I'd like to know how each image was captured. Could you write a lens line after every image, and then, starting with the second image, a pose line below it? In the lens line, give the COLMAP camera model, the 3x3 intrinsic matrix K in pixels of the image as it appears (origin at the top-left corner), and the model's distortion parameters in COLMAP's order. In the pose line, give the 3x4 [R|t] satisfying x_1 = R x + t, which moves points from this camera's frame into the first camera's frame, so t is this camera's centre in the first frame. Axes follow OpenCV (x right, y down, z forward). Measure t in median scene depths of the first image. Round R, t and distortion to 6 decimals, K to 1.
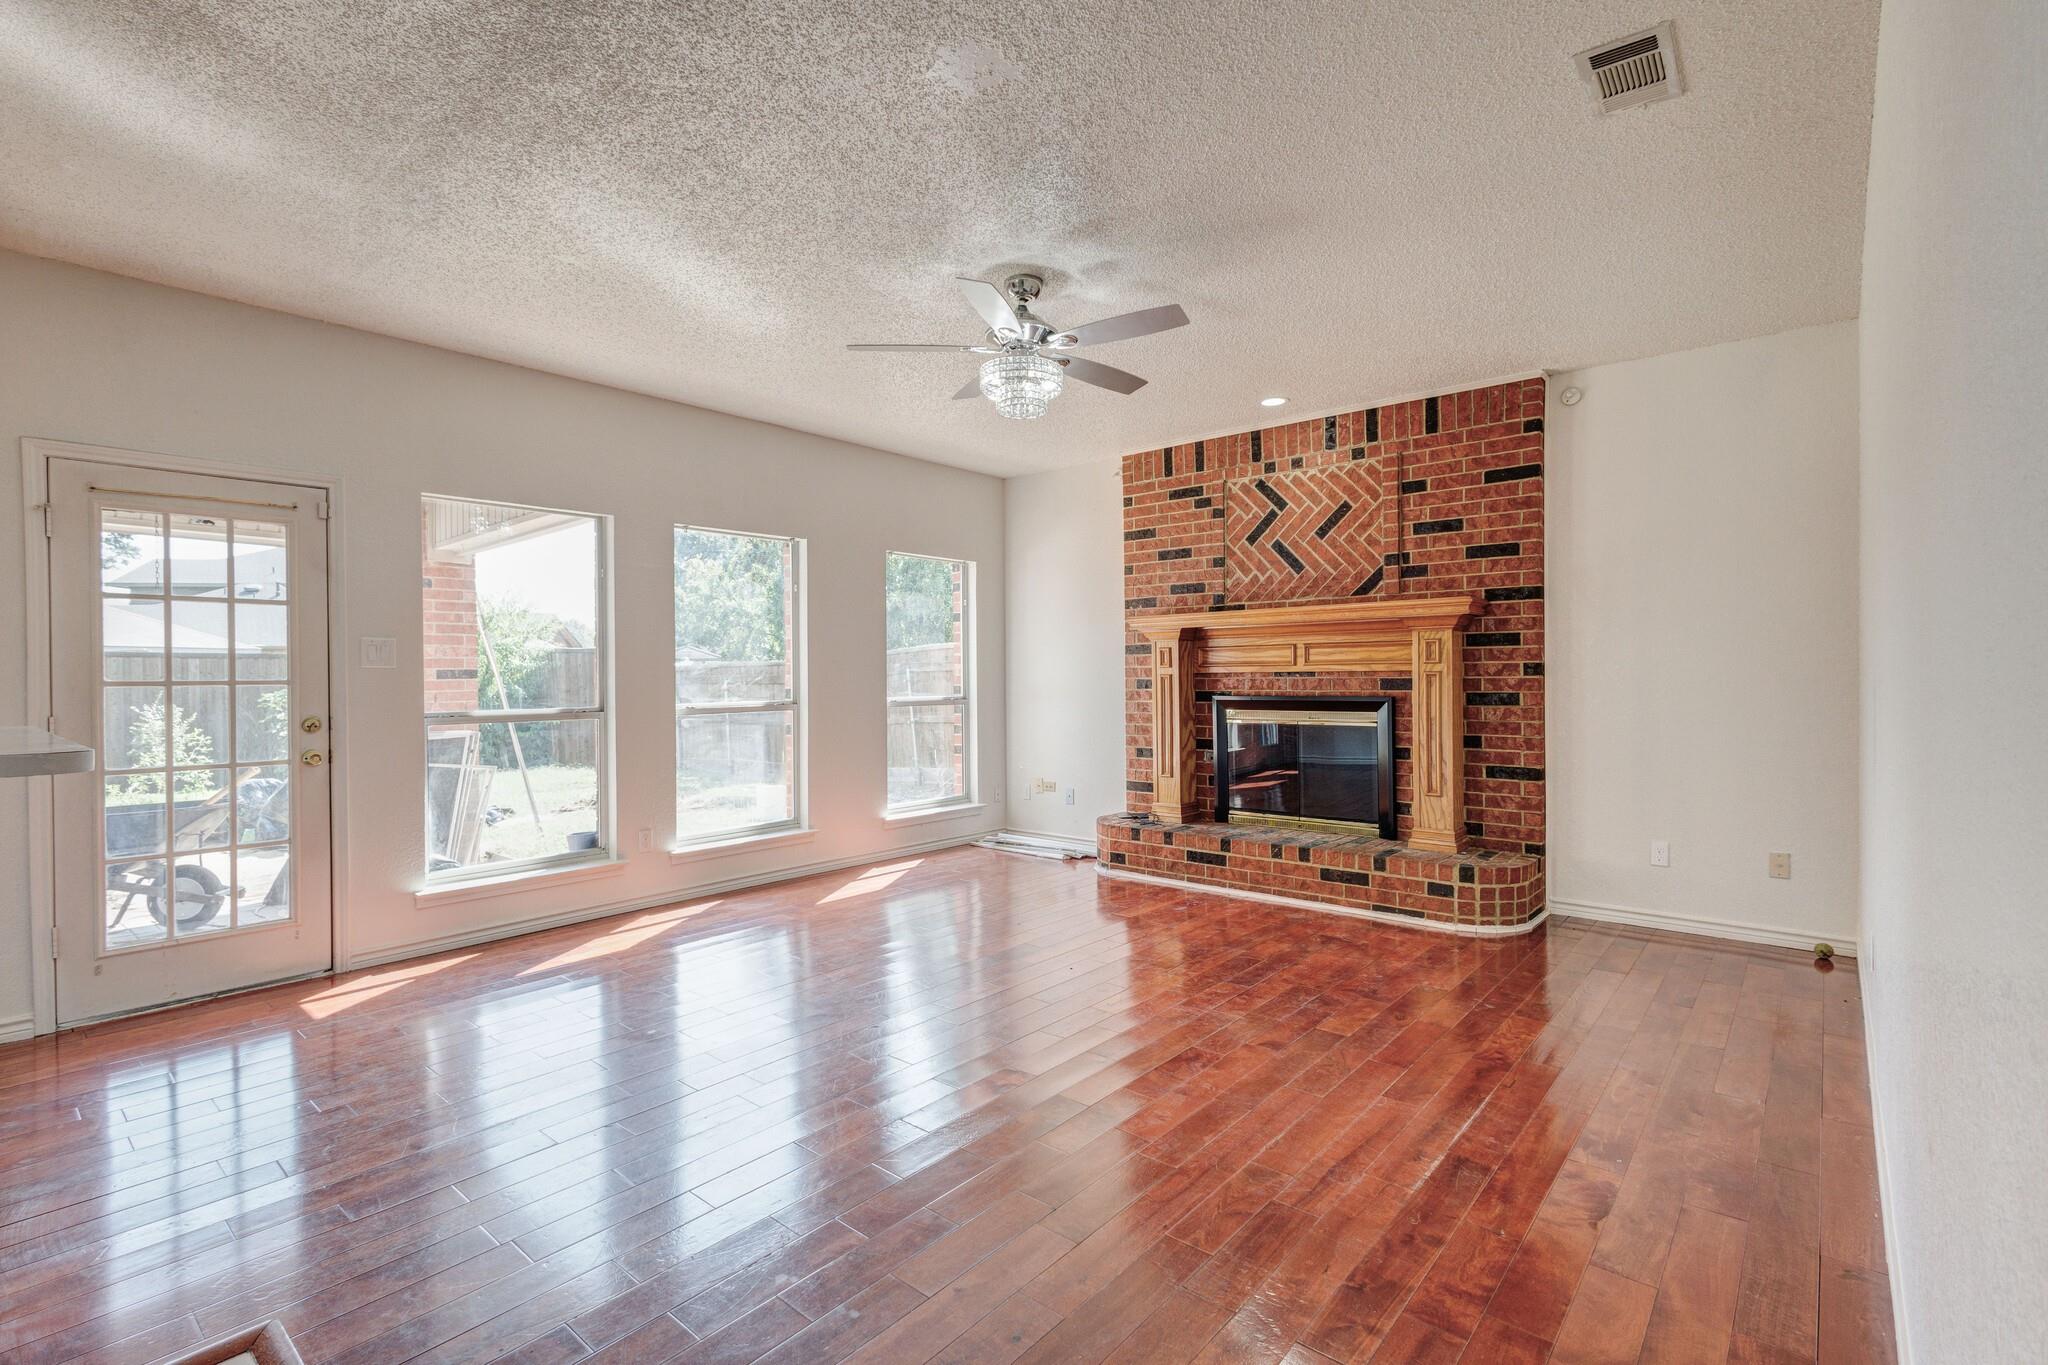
lens RADIAL K [[936.2, 0, 1024.0], [0, 936.2, 682.5], [0, 0, 1]] dist [0.014677, -0.006556]
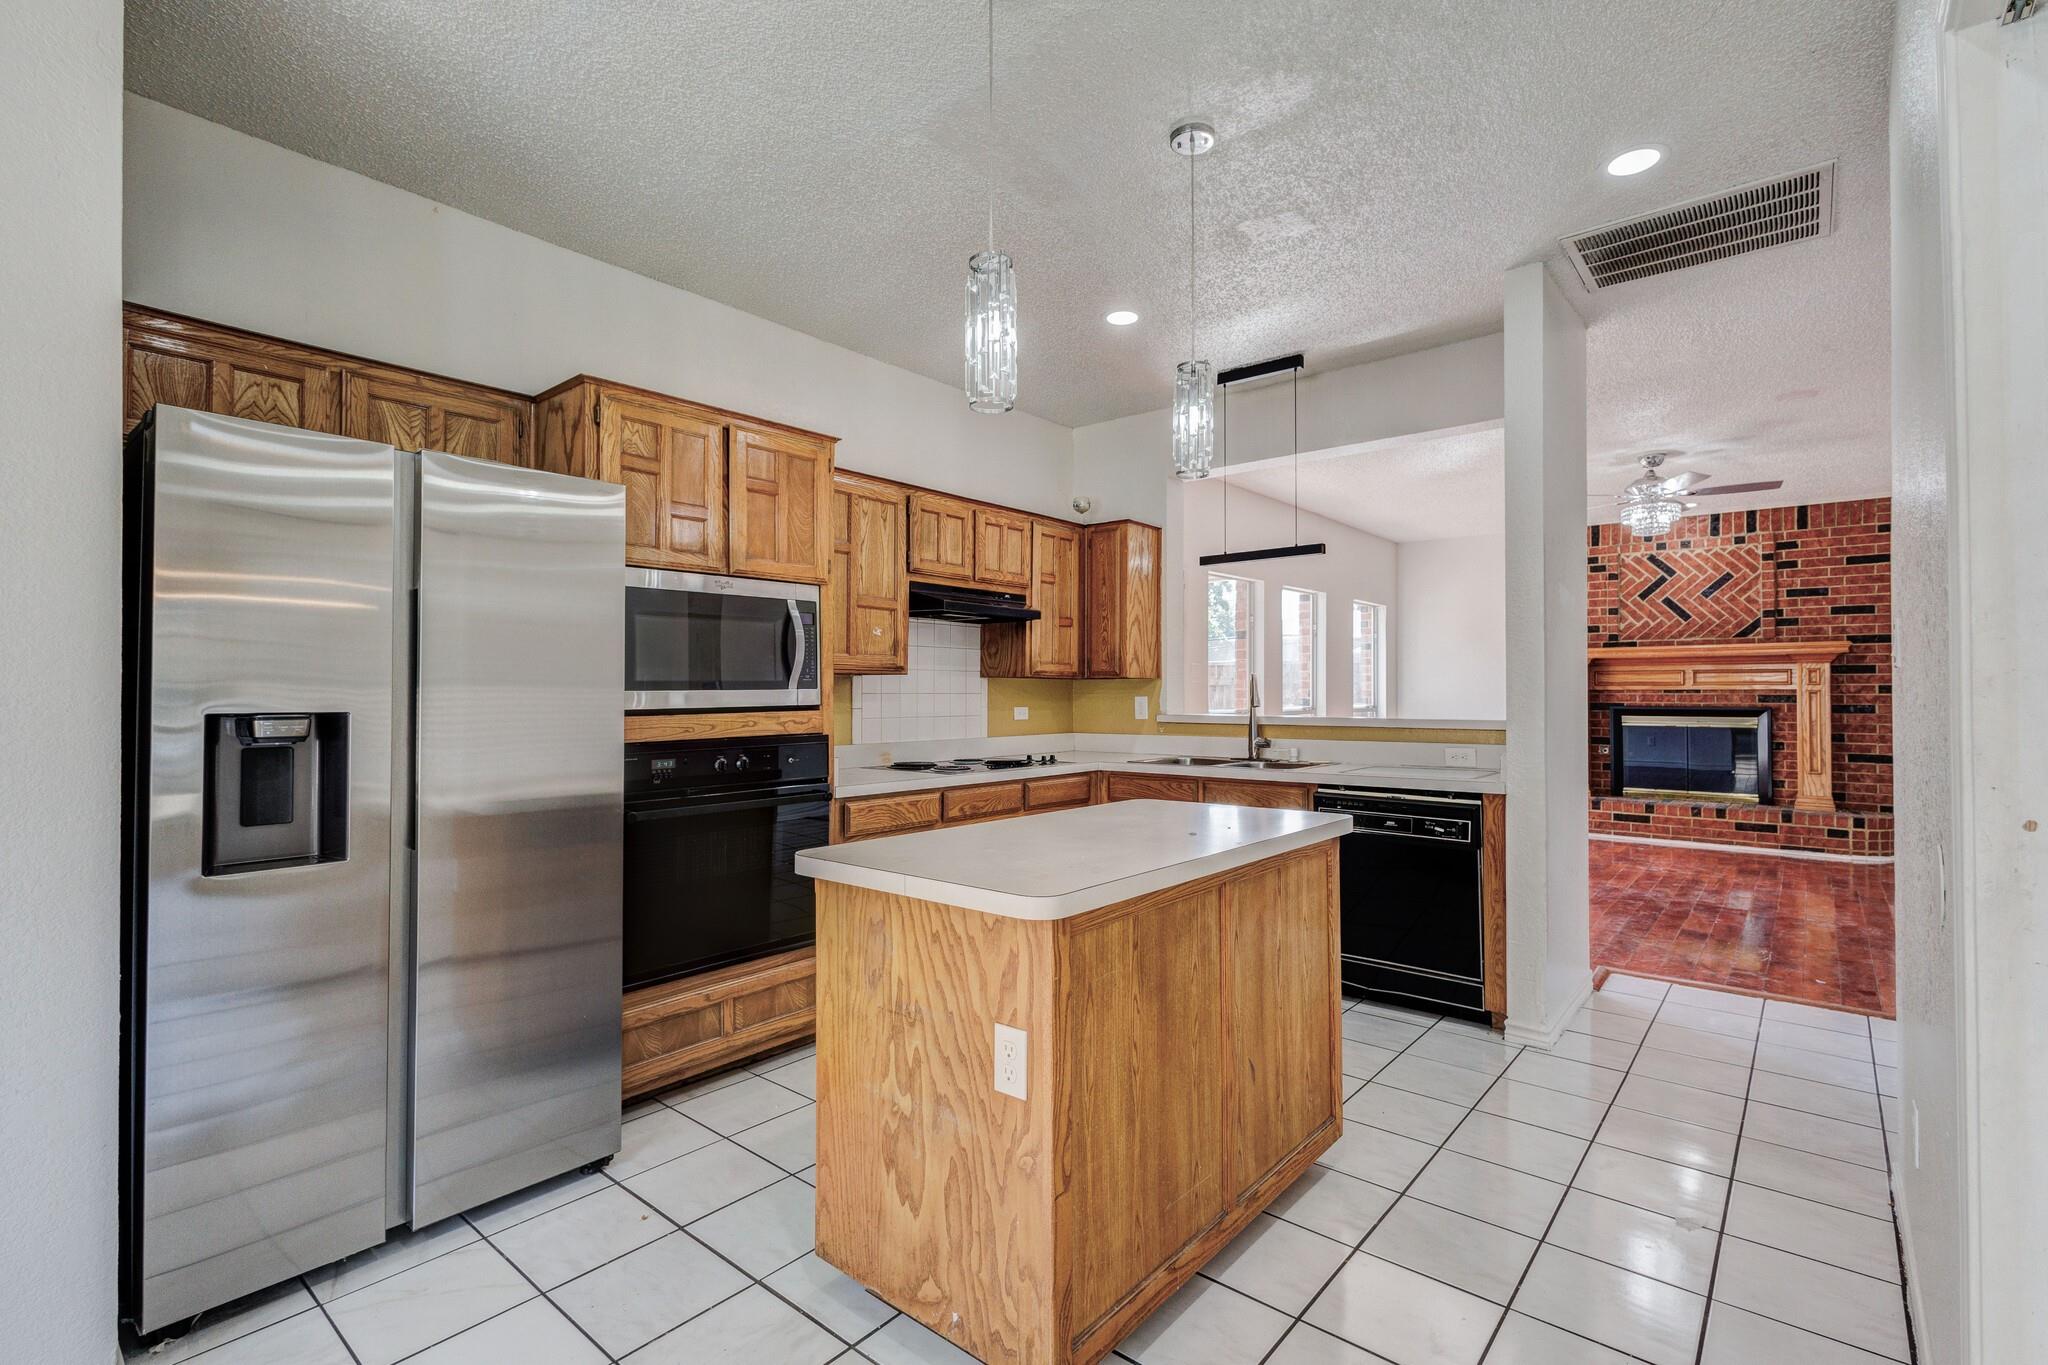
lens RADIAL K [[936.2, 0, 1024.0], [0, 936.2, 682.5], [0, 0, 1]] dist [0.014677, -0.006556]
pose [[0.999901, 0.009321, 0.010517, -0.778642], [-0.009141, 0.999813, -0.017047, 0.012015], [-0.010674, 0.016949, 0.999799, -0.452578]]
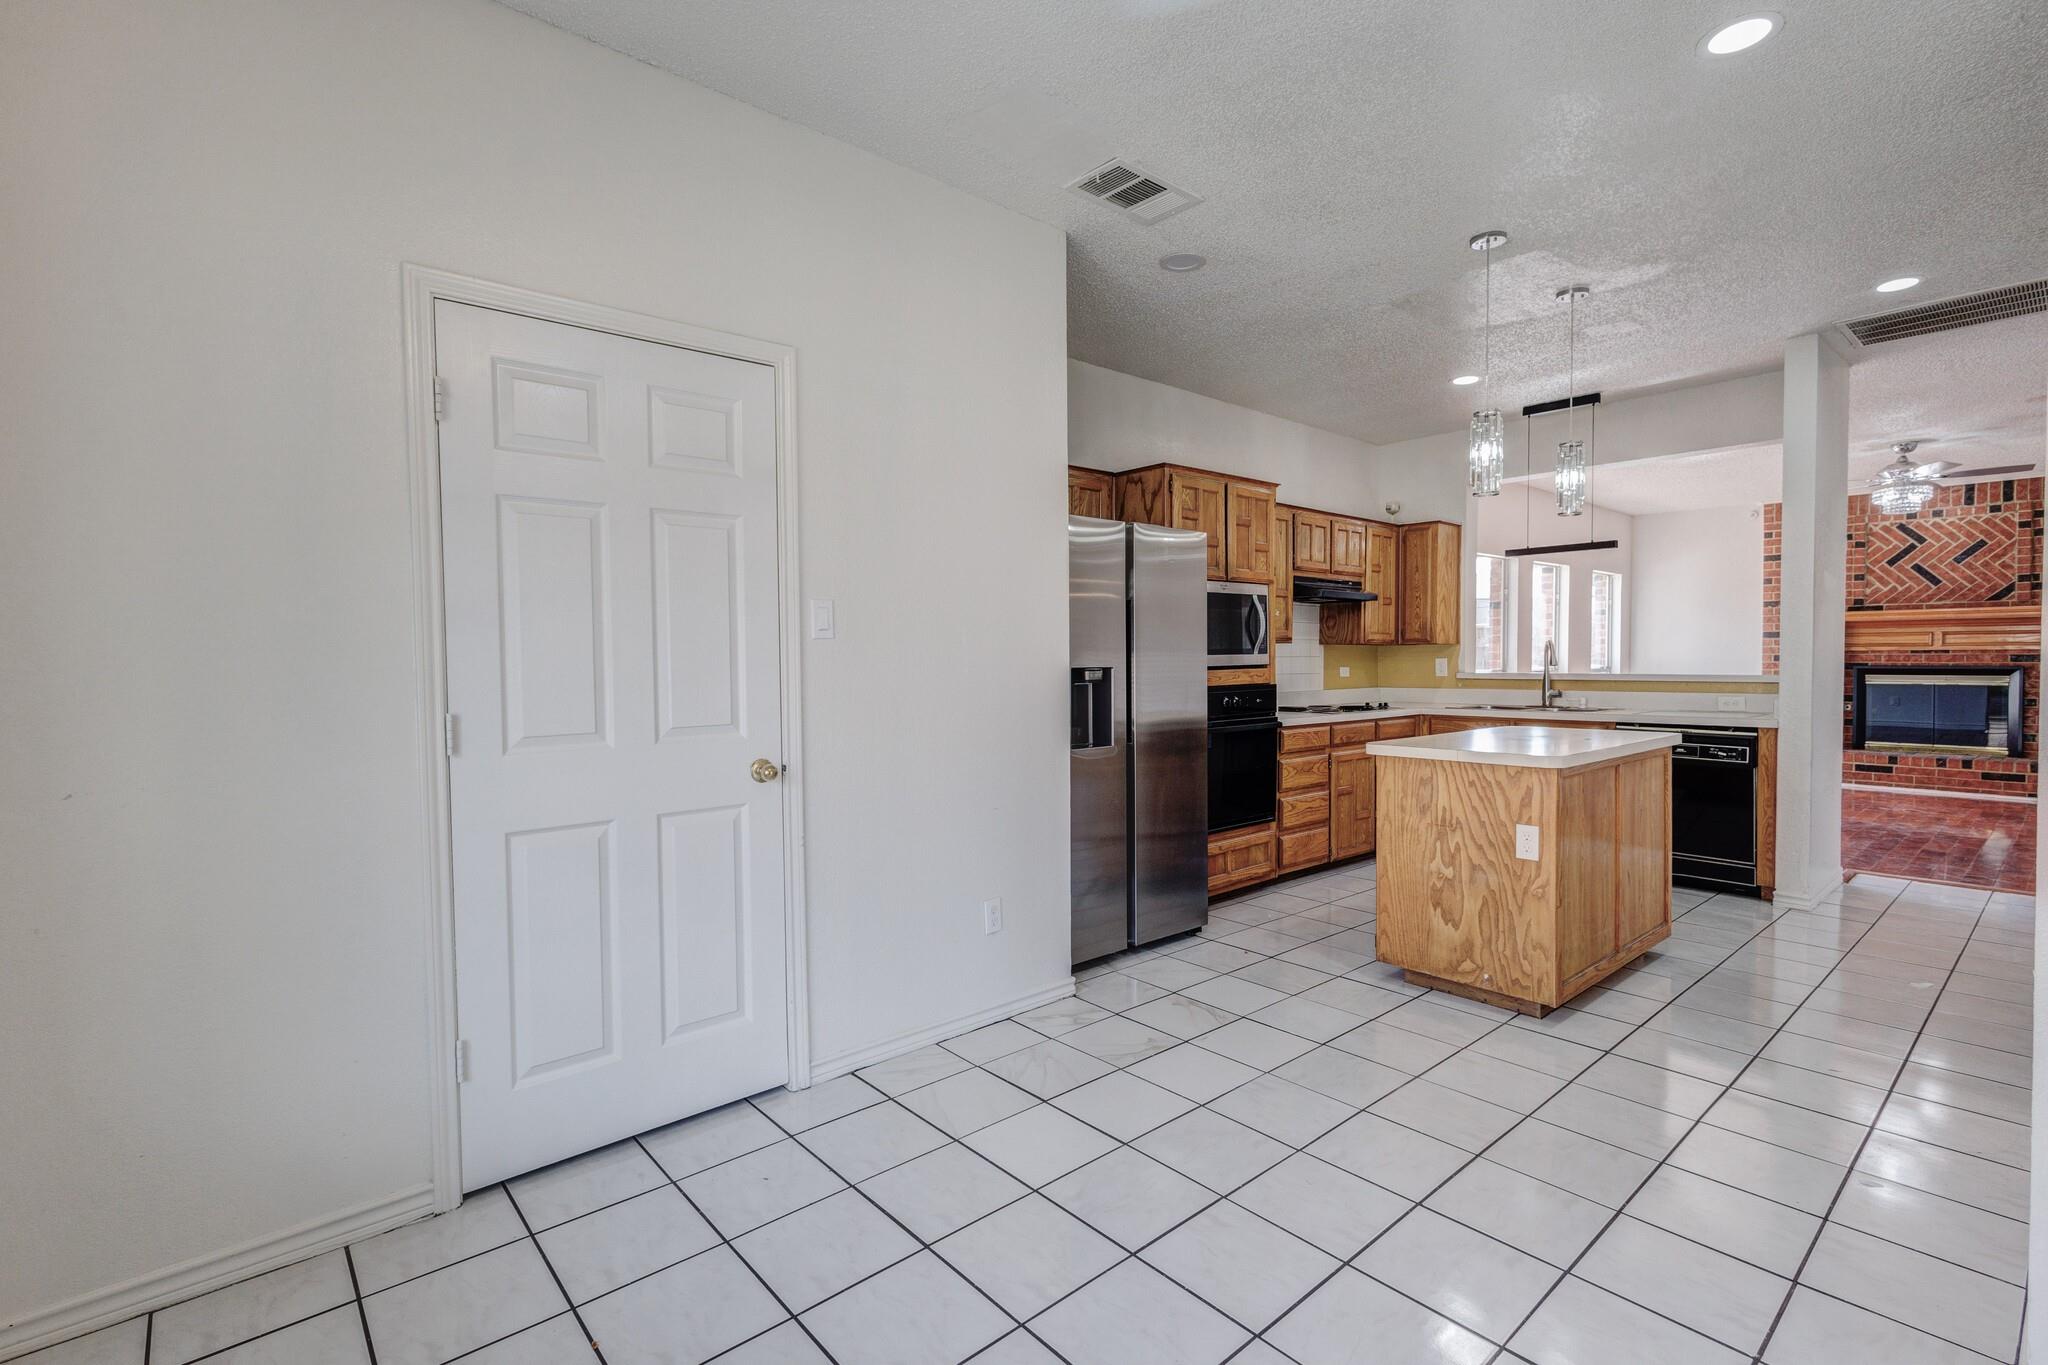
lens RADIAL K [[936.2, 0, 1024.0], [0, 936.2, 682.5], [0, 0, 1]] dist [0.014677, -0.006556]
pose [[0.989366, 0.008138, -0.145221, -1.011611], [-0.005066, 0.999756, 0.021514, 0.016715], [0.145361, -0.020550, 0.989165, -0.785441]]
